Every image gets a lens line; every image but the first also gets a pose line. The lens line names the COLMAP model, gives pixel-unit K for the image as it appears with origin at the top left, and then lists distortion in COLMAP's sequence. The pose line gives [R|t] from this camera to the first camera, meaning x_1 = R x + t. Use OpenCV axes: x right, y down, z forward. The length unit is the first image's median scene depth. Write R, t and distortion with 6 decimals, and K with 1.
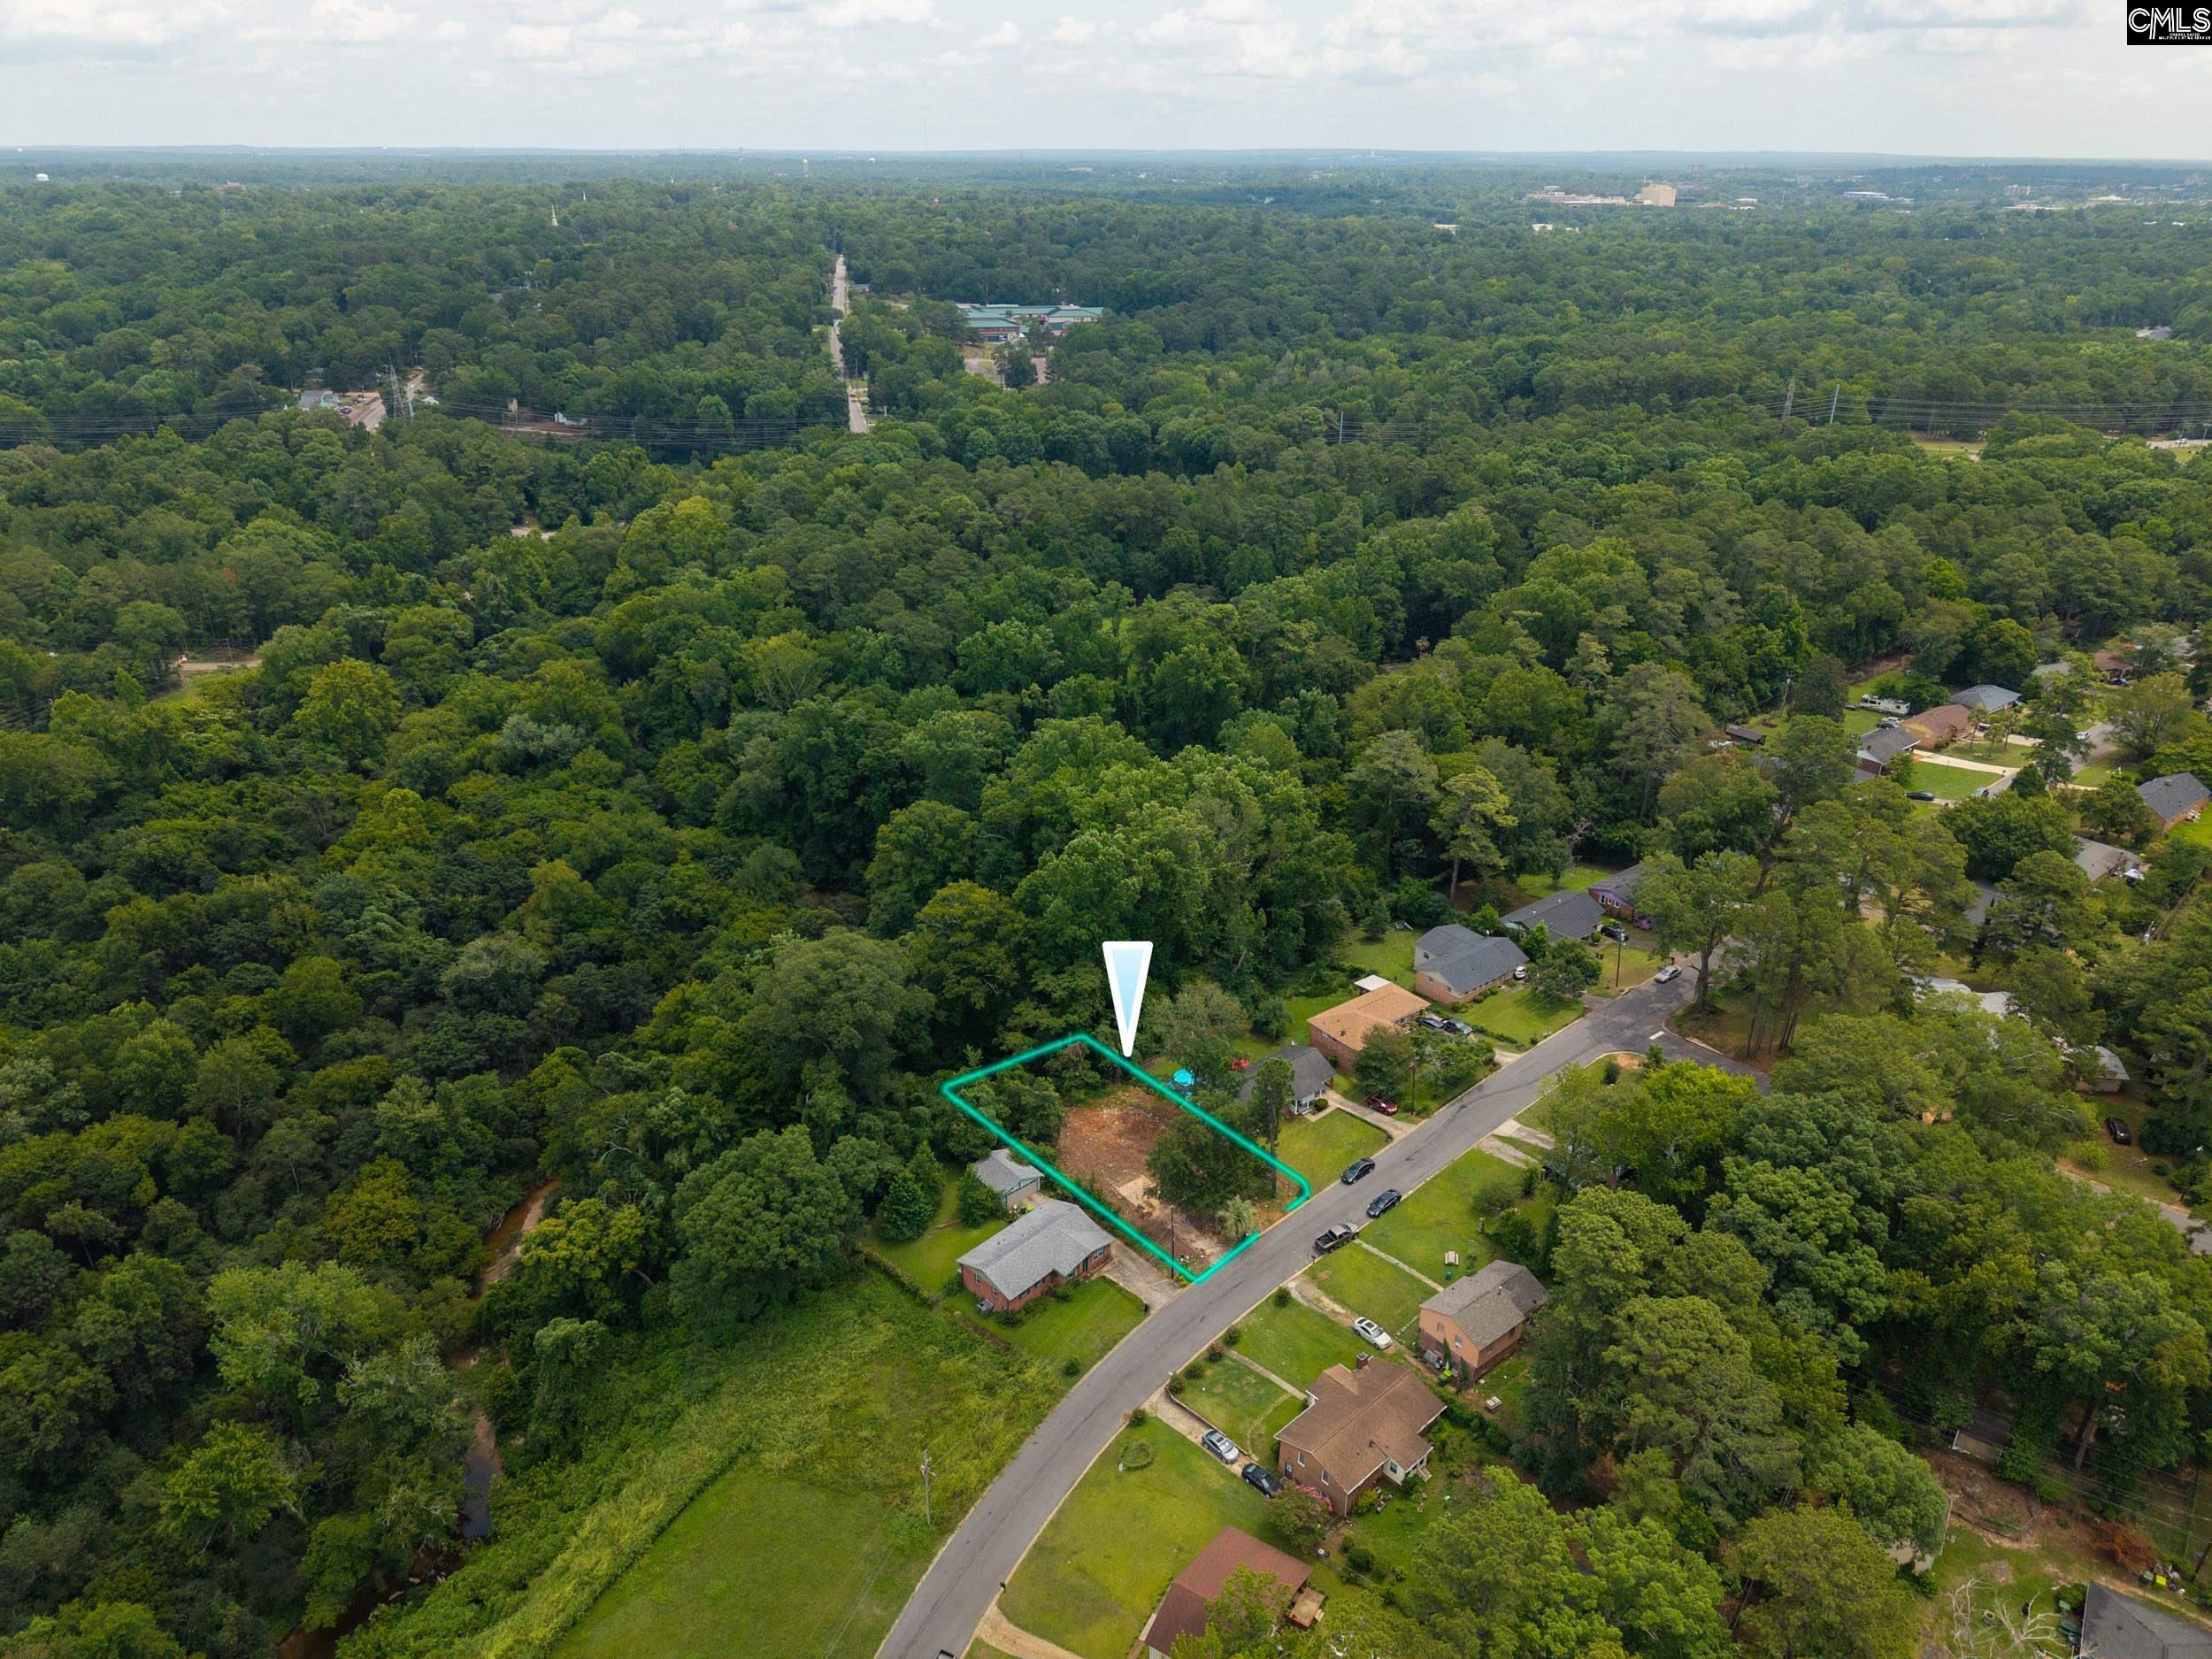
lens RADIAL K [[1457.7, 0, 1106.0], [0, 1457.7, 829.5], [0, 0, 1]] dist [-0.000688, 0.000545]
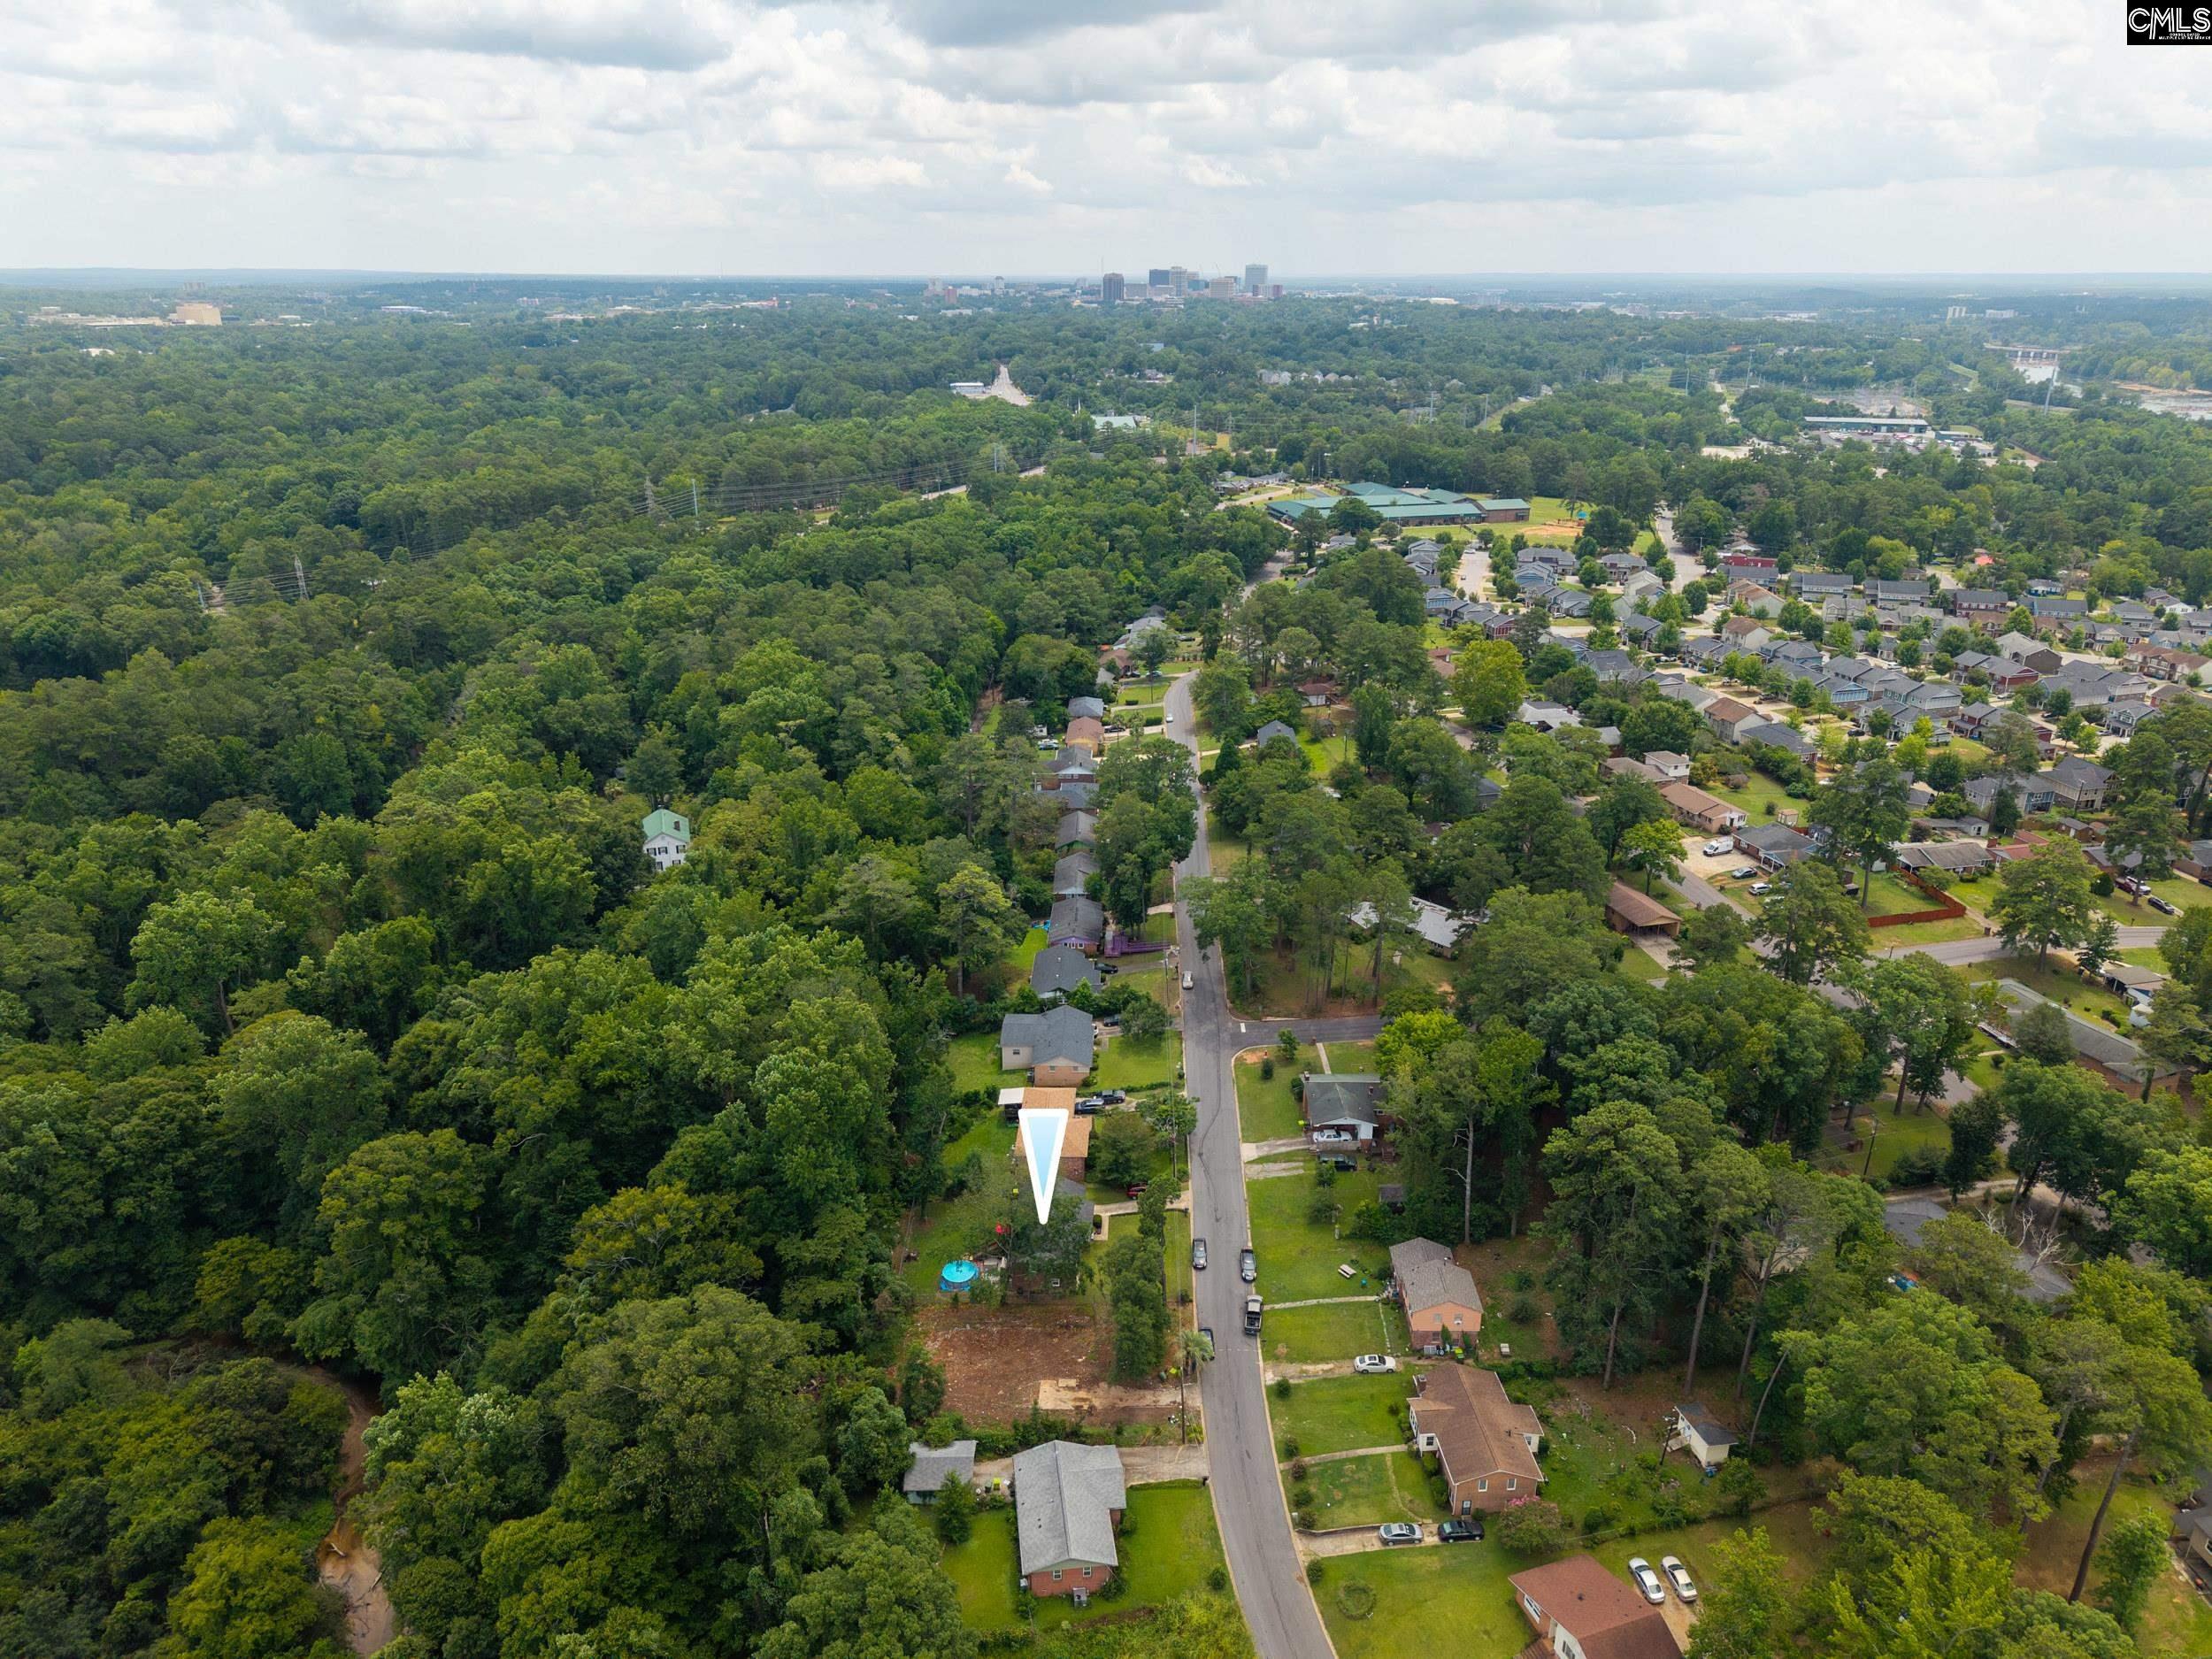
lens RADIAL K [[1457.7, 0, 1106.0], [0, 1457.7, 829.5], [0, 0, 1]] dist [-0.000688, 0.000545]
pose [[0.629484, -0.275713, 0.726452, -0.546357], [0.324847, 0.942684, 0.076294, -0.147454], [-0.705850, 0.187960, 0.682969, 0.317434]]
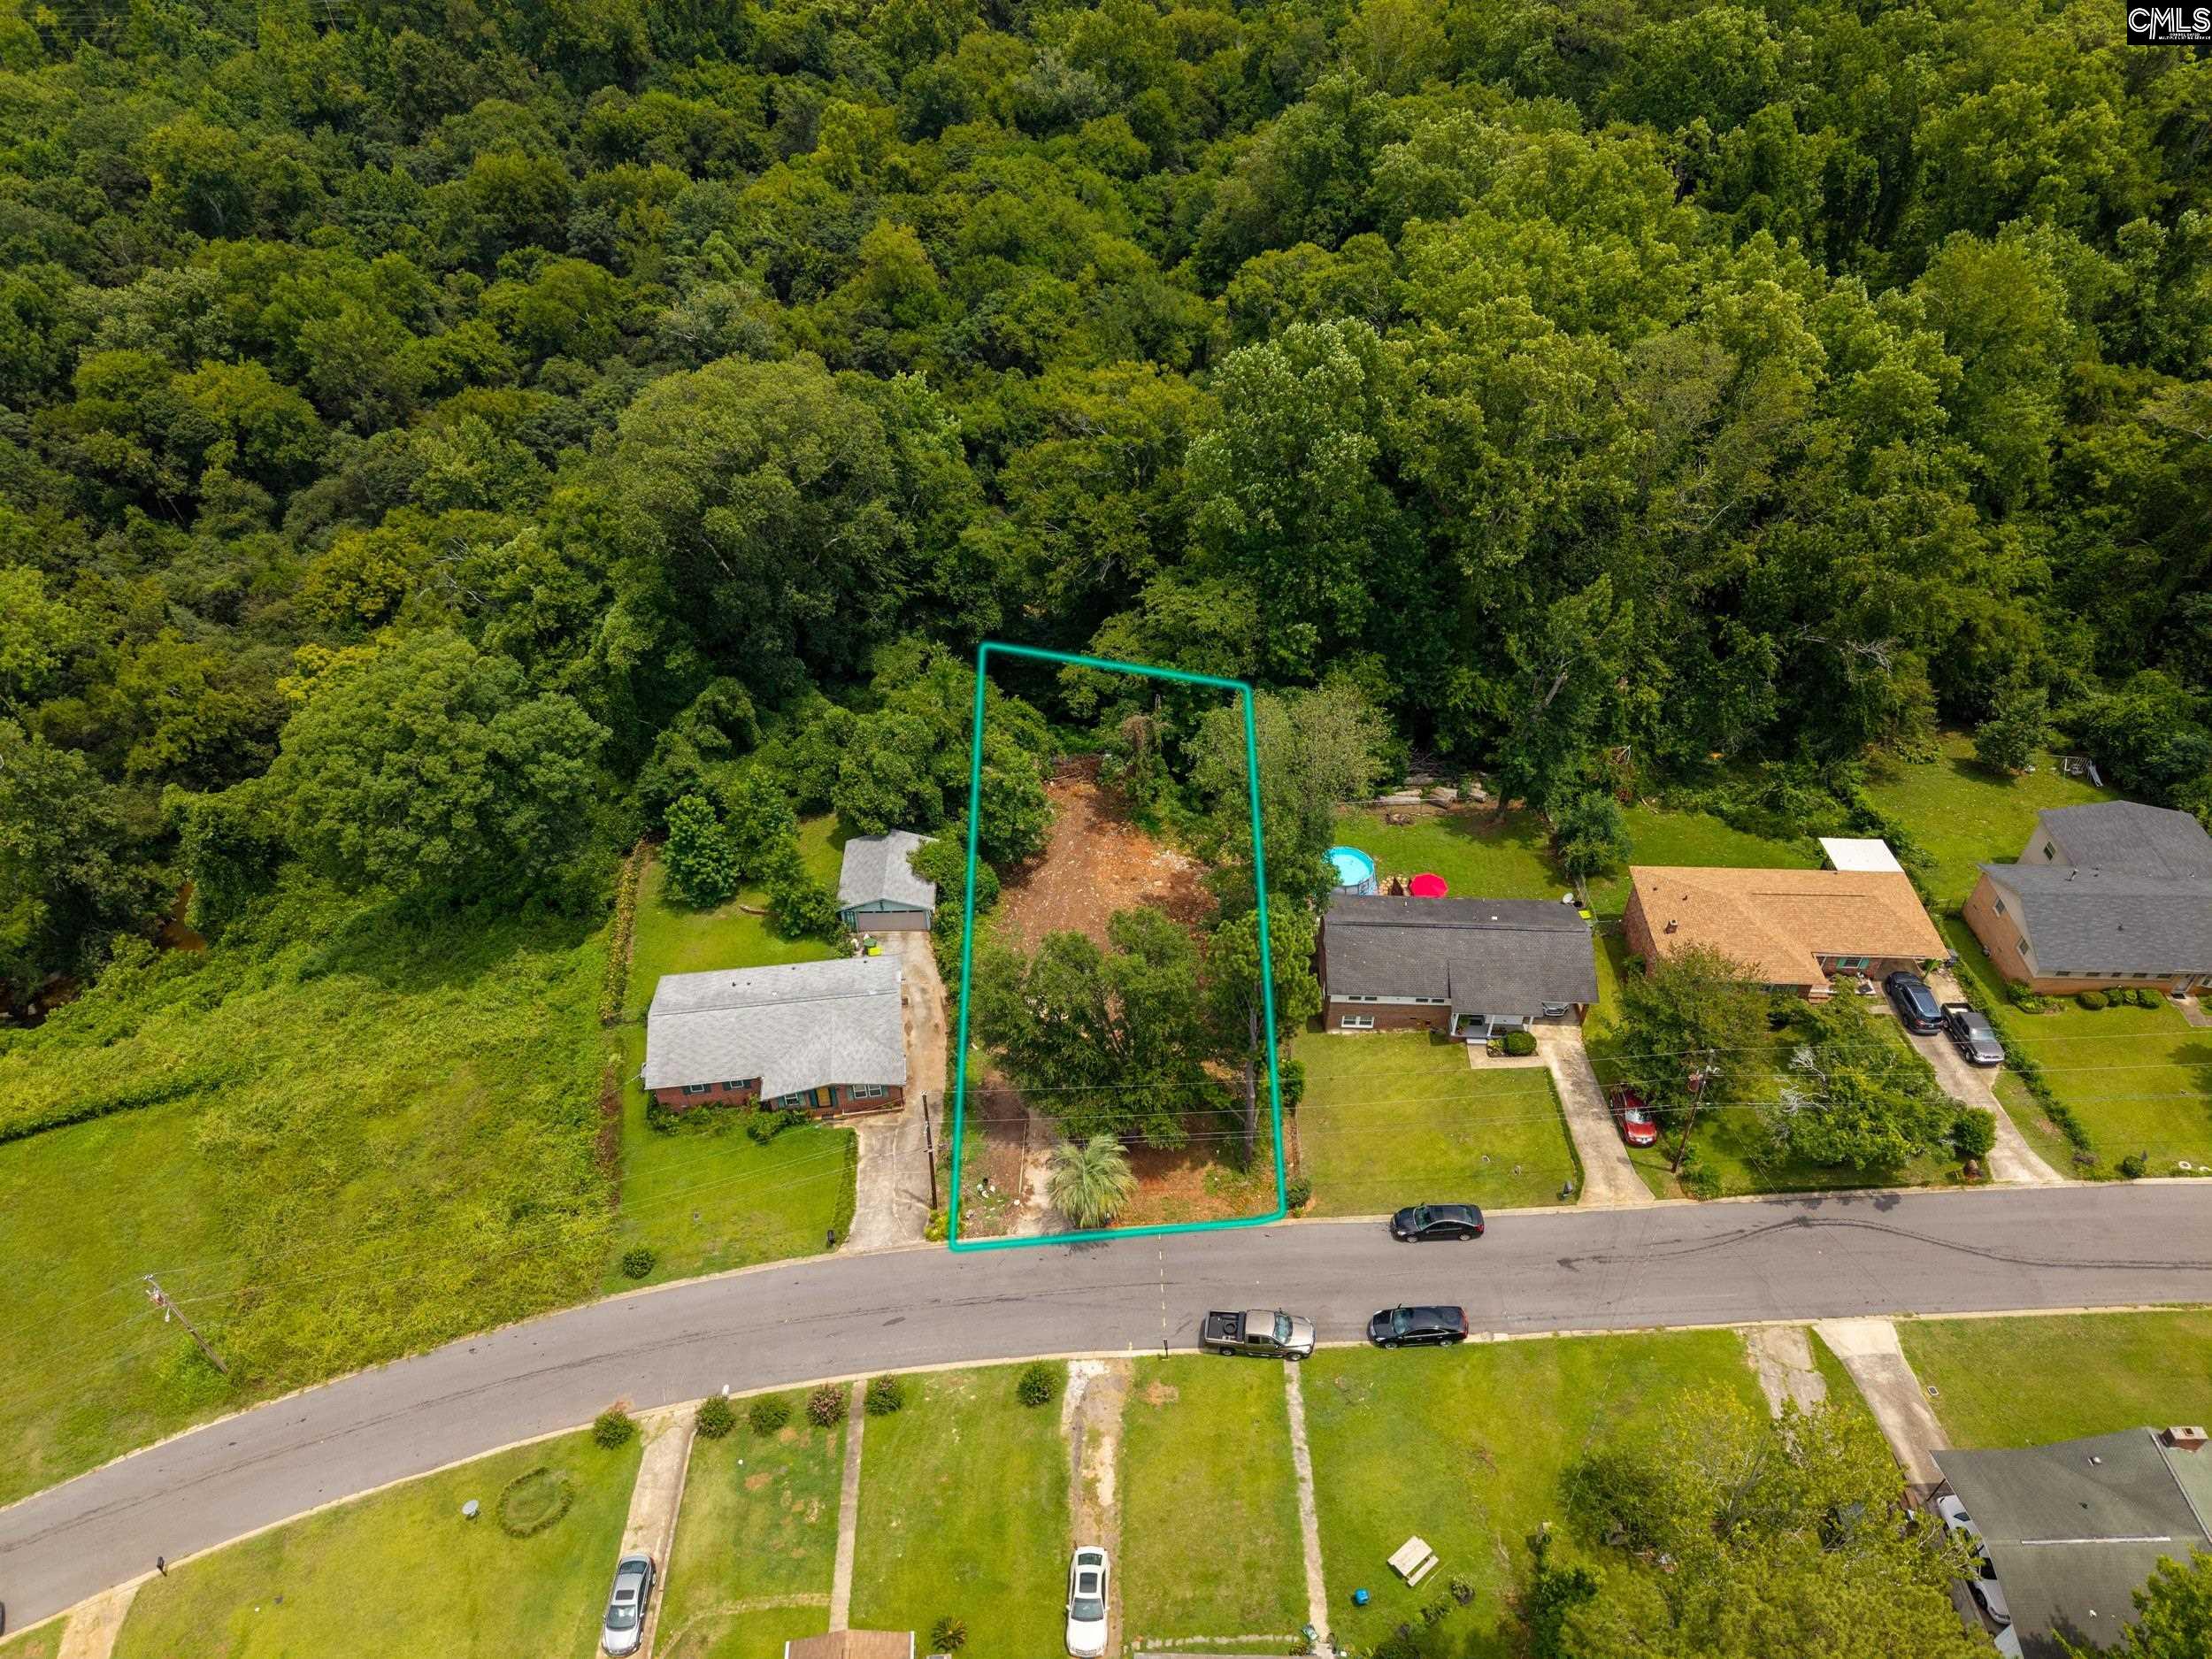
lens RADIAL K [[1545.5, 0, 1102.4], [0, 1545.5, 750.7], [0, 0, 1]] dist [0.001992, 0.001243]
pose [[0.773621, 0.392993, -0.497058, 0.283384], [-0.262839, 0.912794, 0.312606, -0.012768], [0.576564, -0.111193, 0.809451, 0.615343]]
